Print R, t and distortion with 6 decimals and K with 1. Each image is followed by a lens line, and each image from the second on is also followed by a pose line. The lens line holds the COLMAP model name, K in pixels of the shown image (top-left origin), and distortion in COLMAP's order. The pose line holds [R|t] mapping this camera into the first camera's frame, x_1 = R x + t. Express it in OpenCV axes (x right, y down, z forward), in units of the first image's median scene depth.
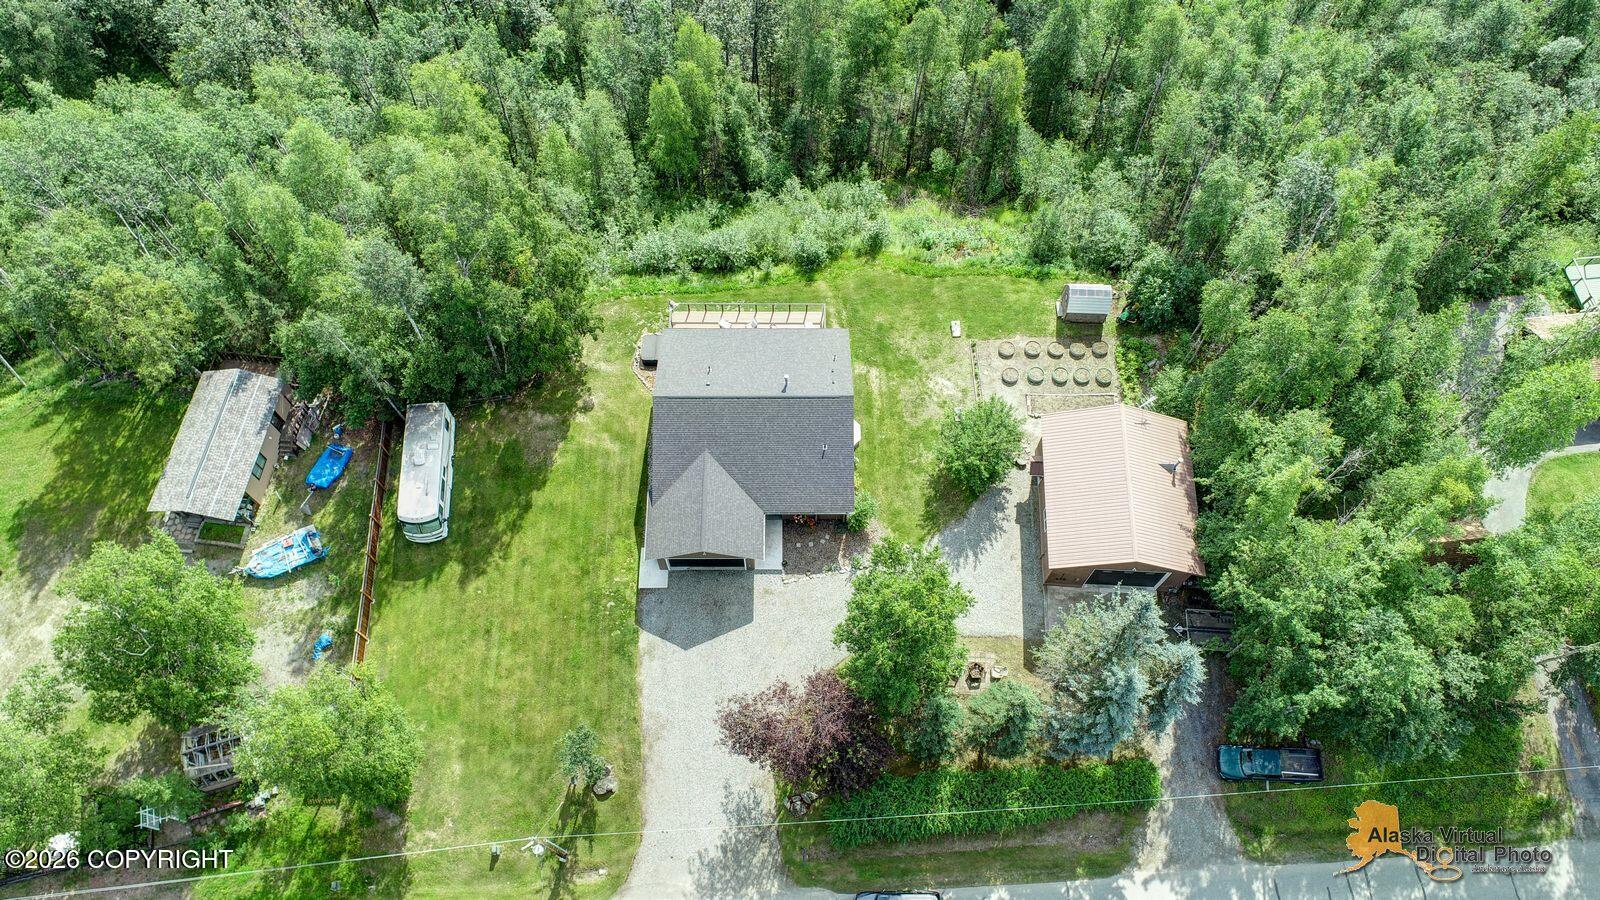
lens RADIAL K [[1086.1, 0, 800.0], [0, 1086.1, 450.0], [0, 0, 1]] dist [-0.001246, -0.002356]
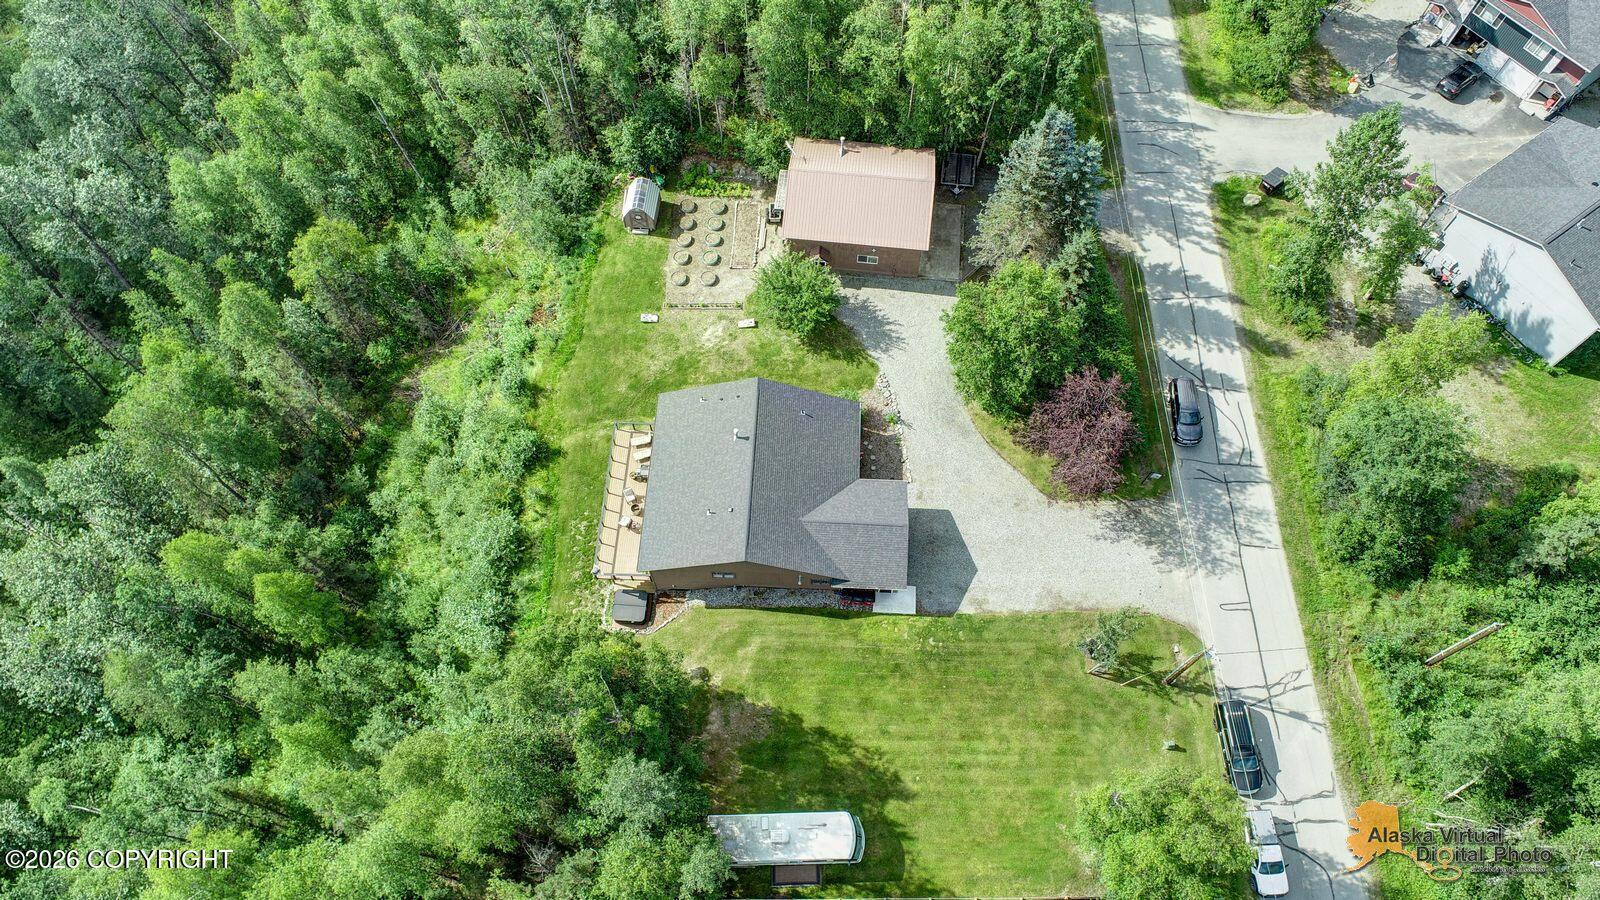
lens RADIAL K [[1086.1, 0, 800.0], [0, 1086.1, 450.0], [0, 0, 1]] dist [-0.001246, -0.002356]
pose [[0.050381, -0.895847, 0.441497, -0.451510], [0.893079, 0.238293, 0.381611, -0.379394], [-0.447071, 0.375065, 0.812068, 0.170901]]
